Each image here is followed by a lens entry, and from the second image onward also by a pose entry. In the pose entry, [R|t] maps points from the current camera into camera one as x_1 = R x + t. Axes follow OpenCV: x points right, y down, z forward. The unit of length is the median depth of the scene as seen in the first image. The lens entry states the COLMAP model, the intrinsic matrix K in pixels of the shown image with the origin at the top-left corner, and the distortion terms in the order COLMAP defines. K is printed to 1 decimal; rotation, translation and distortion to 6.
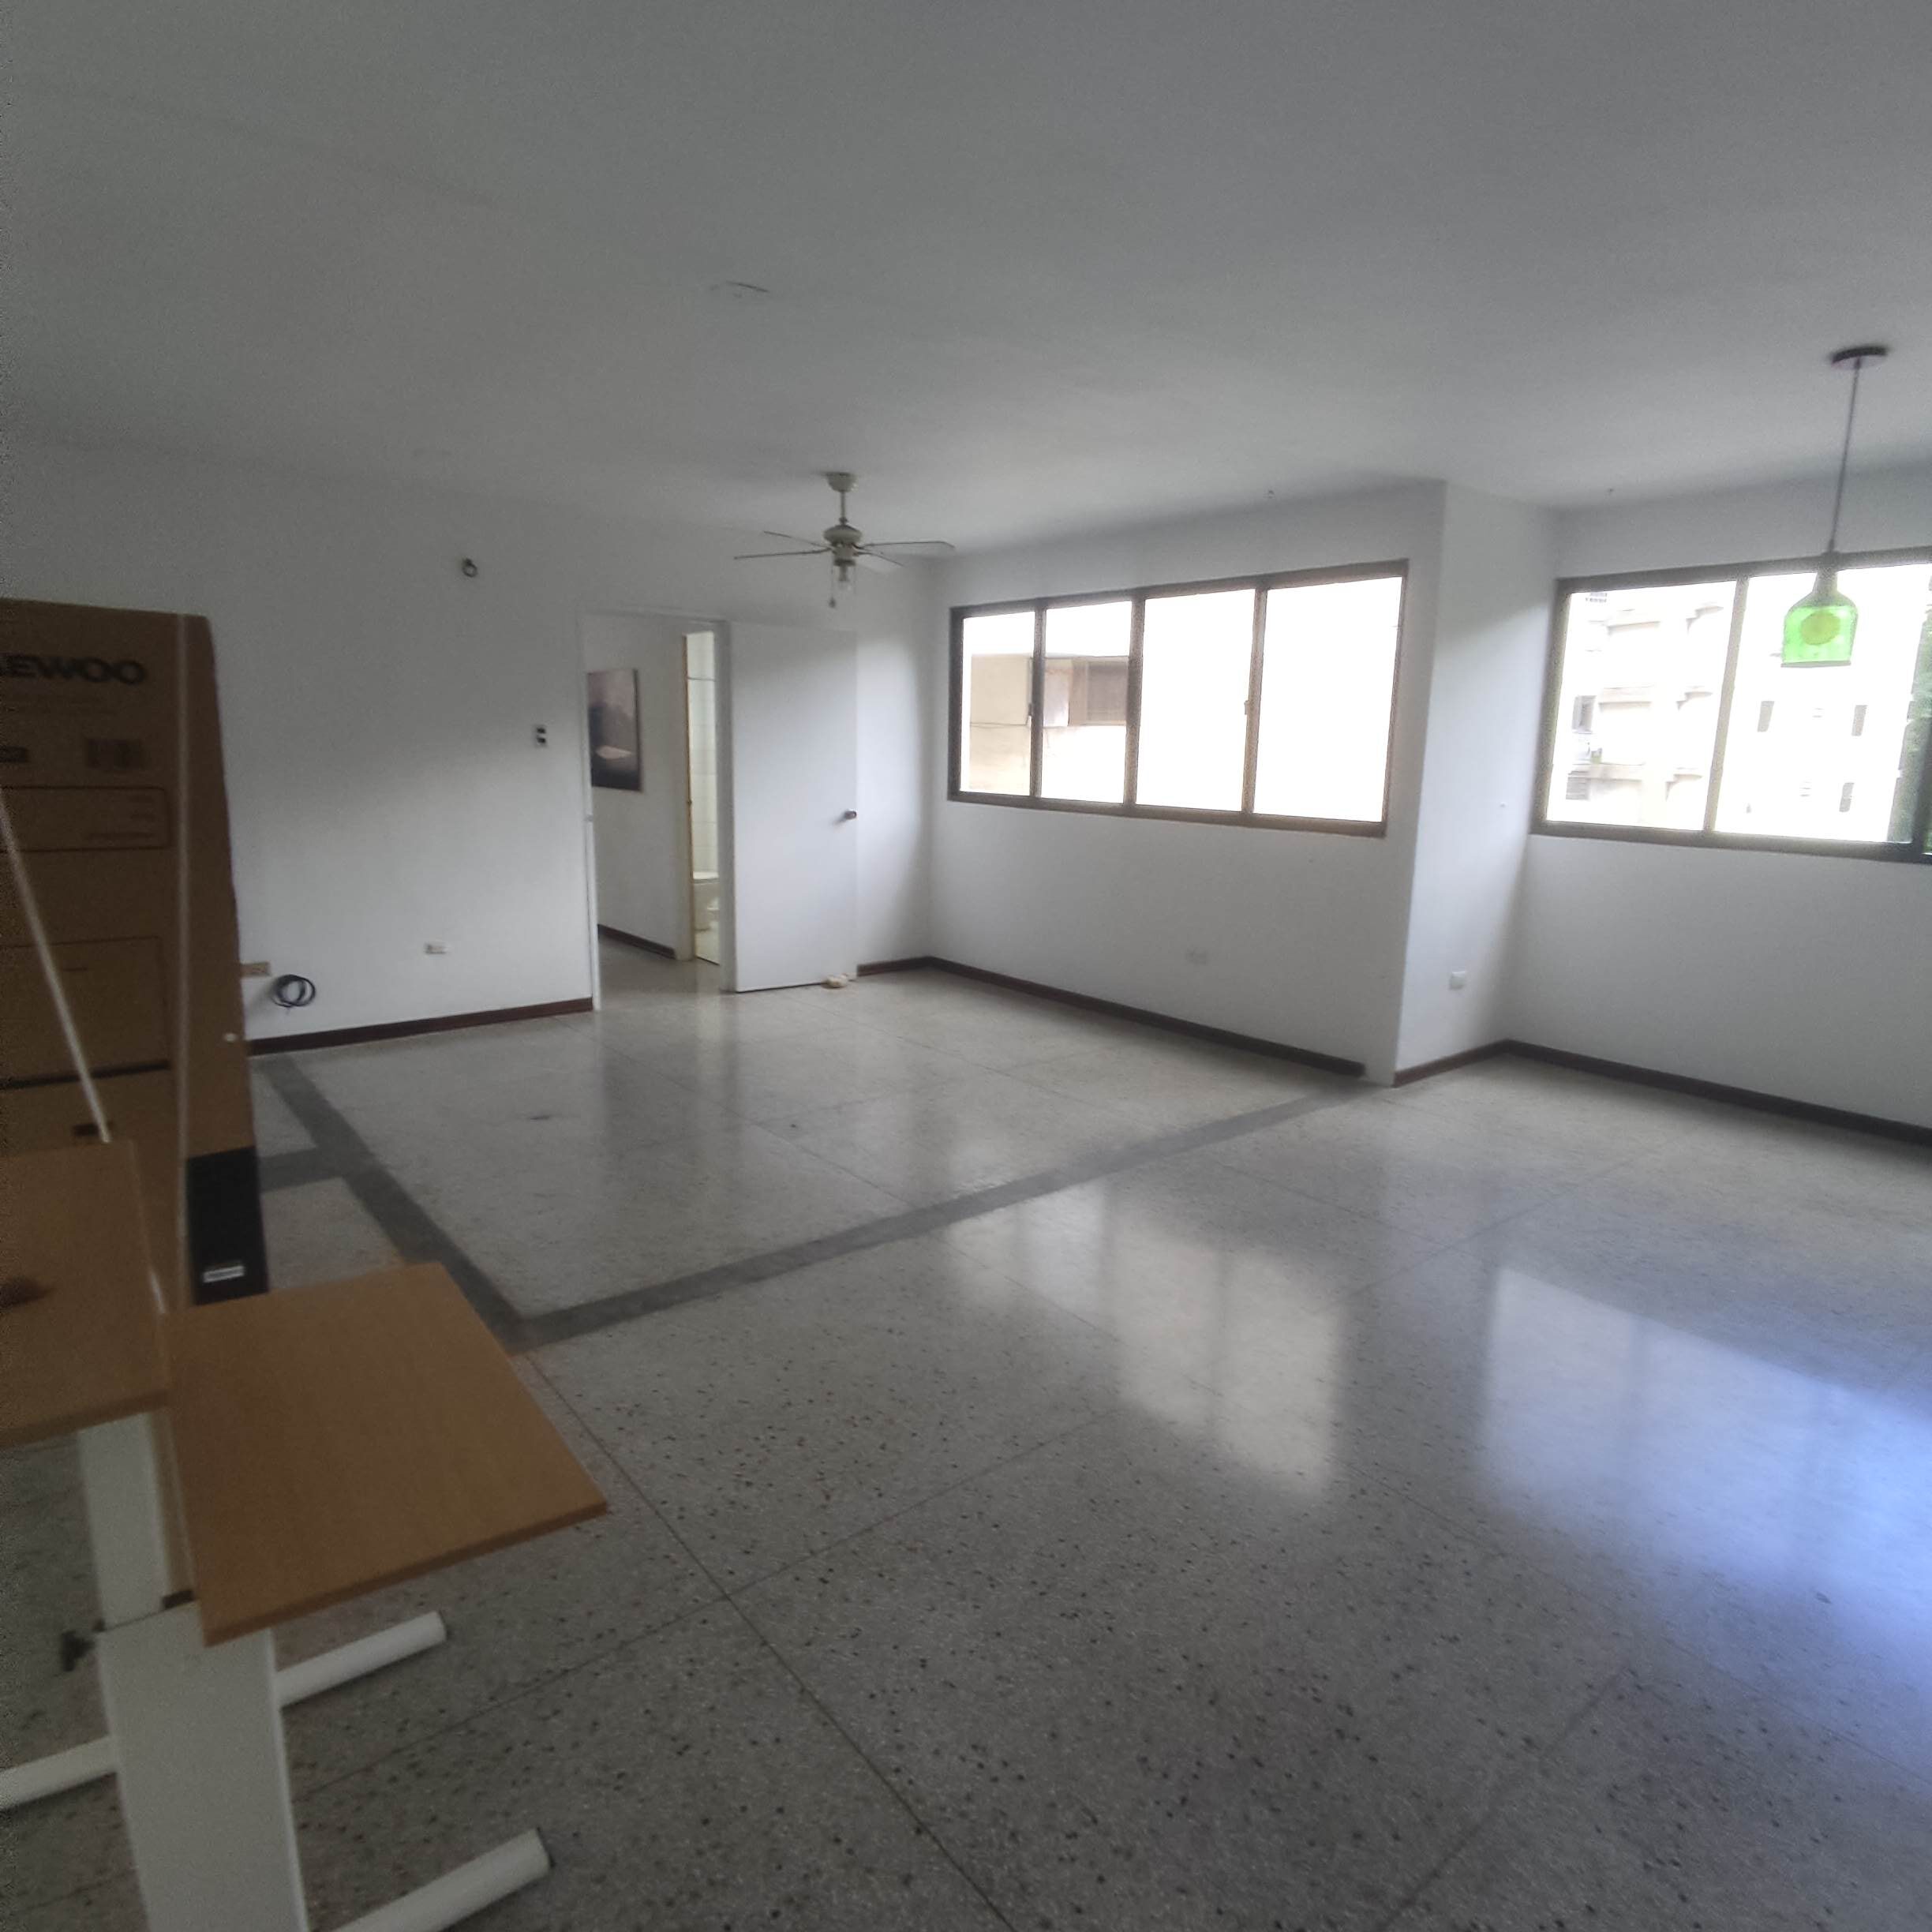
lens RADIAL K [[1181.2, 0, 981.5], [0, 1181.2, 968.0], [0, 0, 1]] dist [-0.000374, -0.004109]
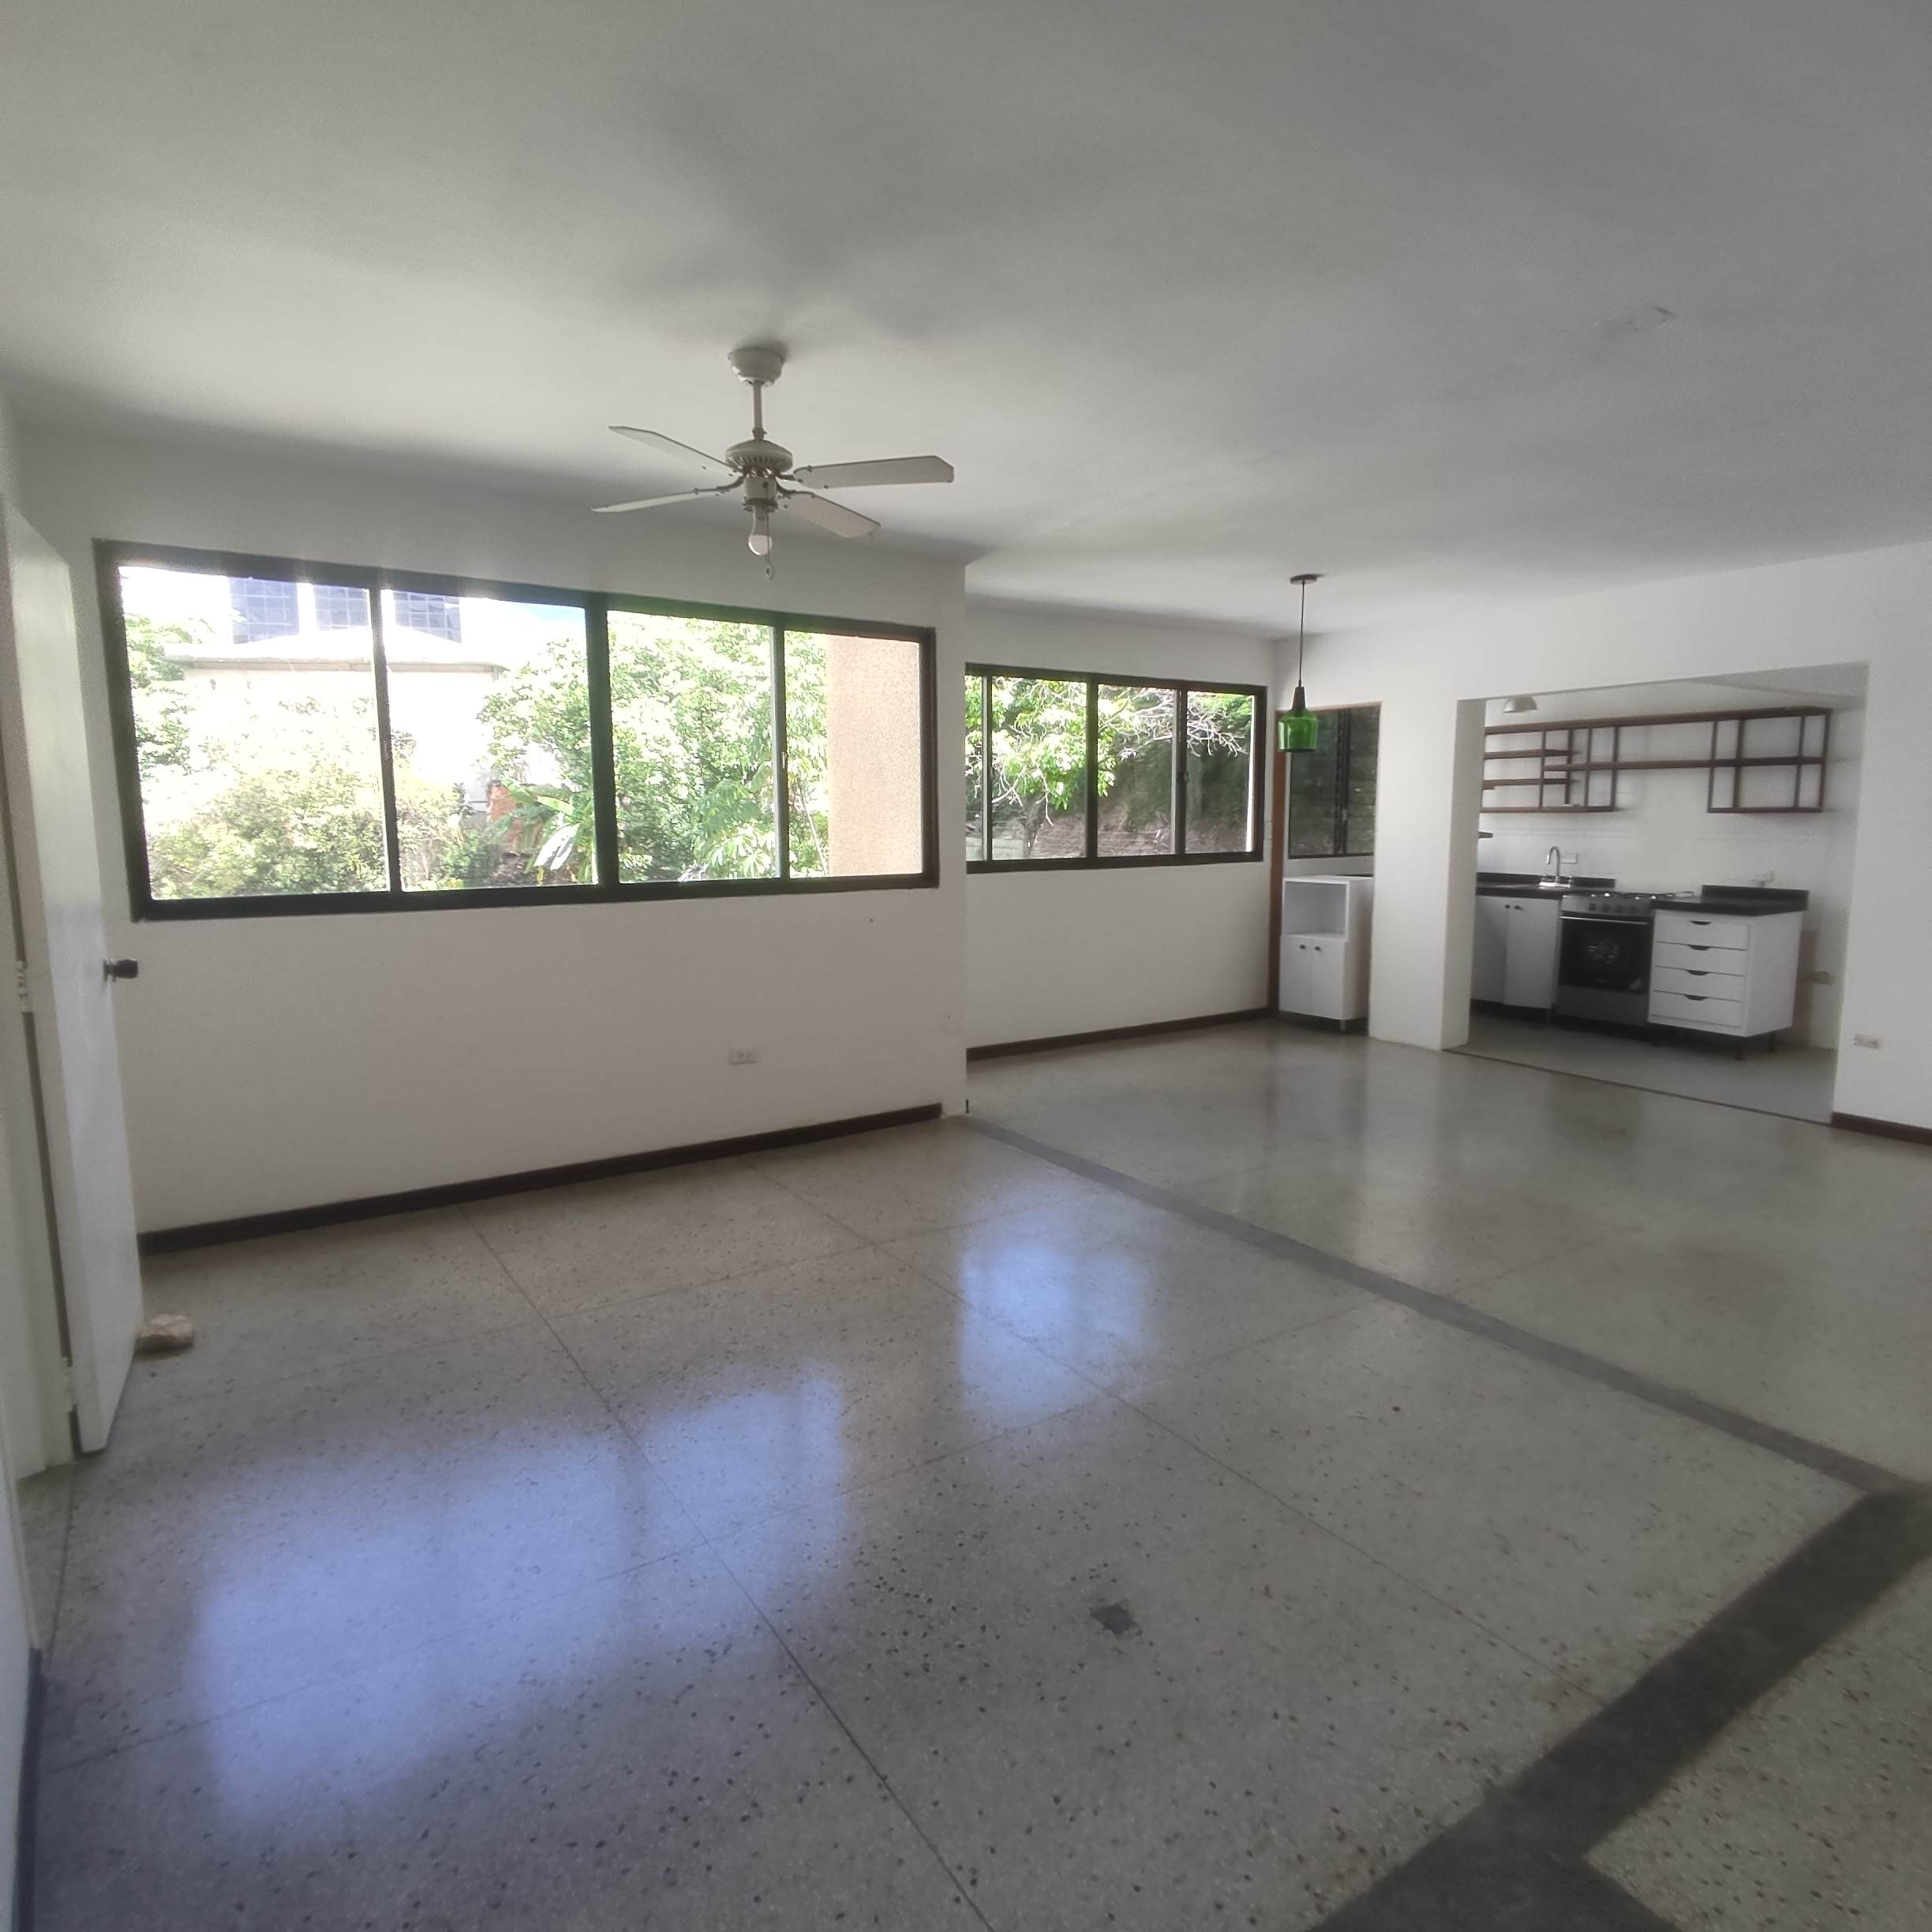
lens RADIAL K [[1181.2, 0, 981.5], [0, 1181.2, 968.0], [0, 0, 1]] dist [-0.000374, -0.004109]
pose [[0.098395, -0.155860, 0.982866, -0.934305], [0.192213, 0.972037, 0.134901, -0.230249], [-0.976408, 0.175646, 0.125602, 1.111313]]
